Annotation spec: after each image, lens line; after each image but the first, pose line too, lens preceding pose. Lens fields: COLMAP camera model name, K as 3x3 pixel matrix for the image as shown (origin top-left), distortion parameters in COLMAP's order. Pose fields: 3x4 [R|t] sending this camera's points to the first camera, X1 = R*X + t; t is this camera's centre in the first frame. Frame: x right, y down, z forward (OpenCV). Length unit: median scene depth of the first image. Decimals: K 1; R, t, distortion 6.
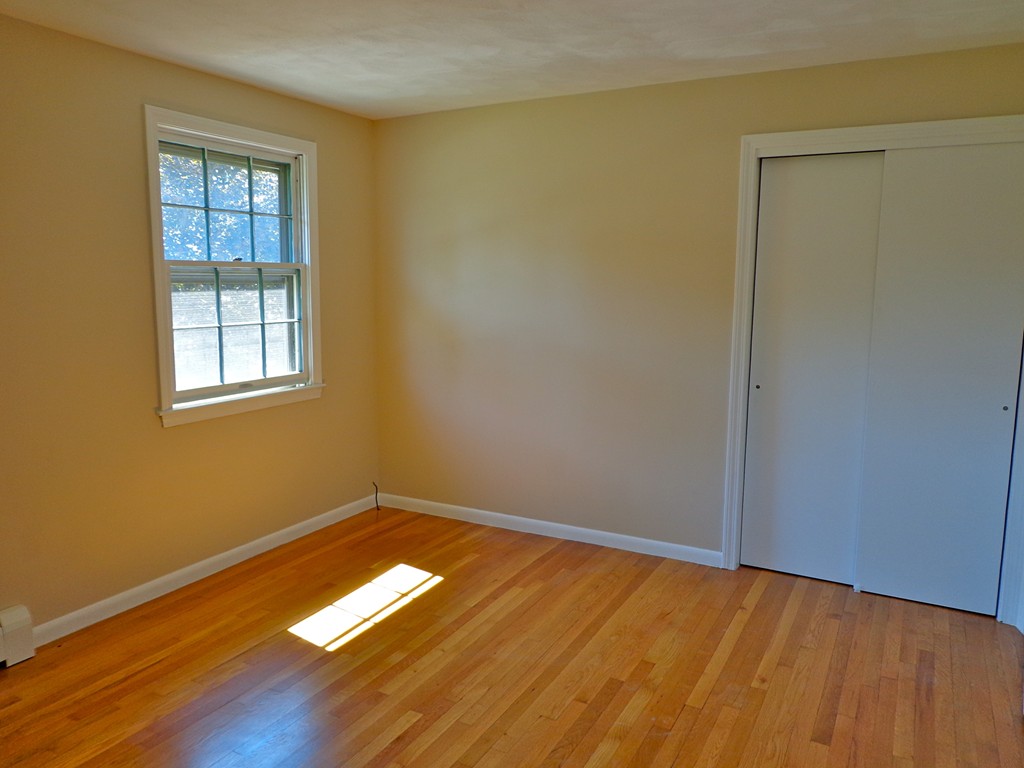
lens RADIAL K [[758.5, 0, 511.7], [0, 758.5, 387.2], [0, 0, 1]] dist [-0.010284, 0.015968]
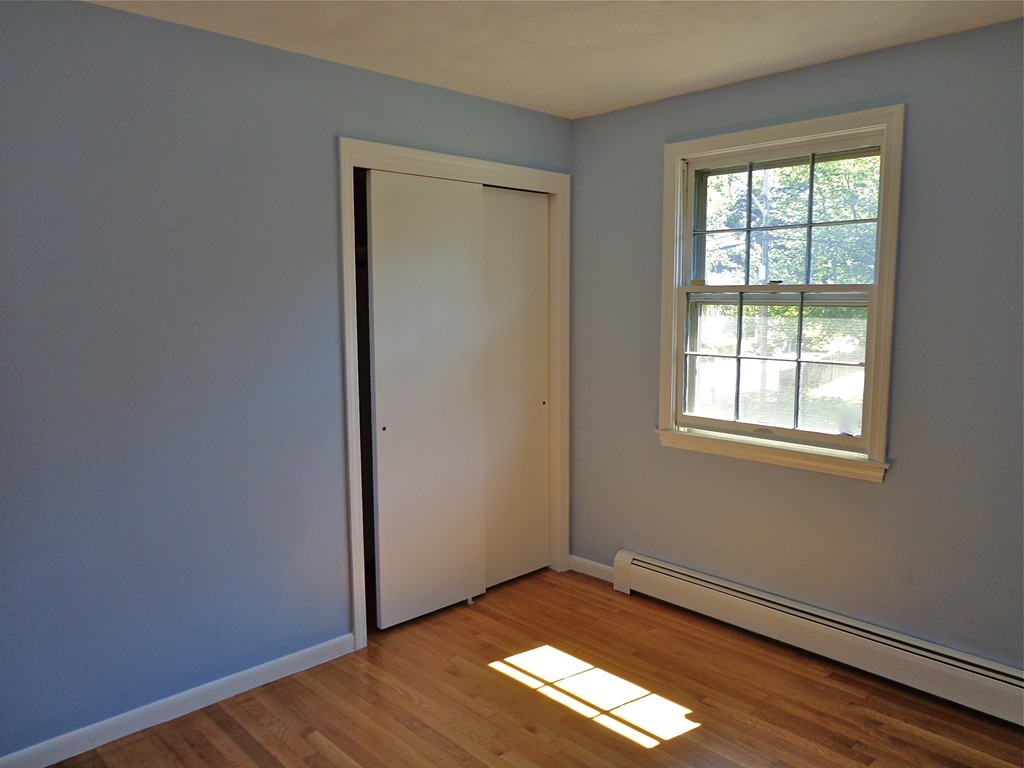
lens RADIAL K [[758.5, 0, 515.2], [0, 758.5, 375.2], [0, 0, 1]] dist [-0.010284, 0.015968]
pose [[-0.326734, 0.093442, -0.940486, 0.563877], [-0.135894, 0.980116, 0.144591, -0.157229], [0.935296, 0.175049, -0.307539, 1.059021]]
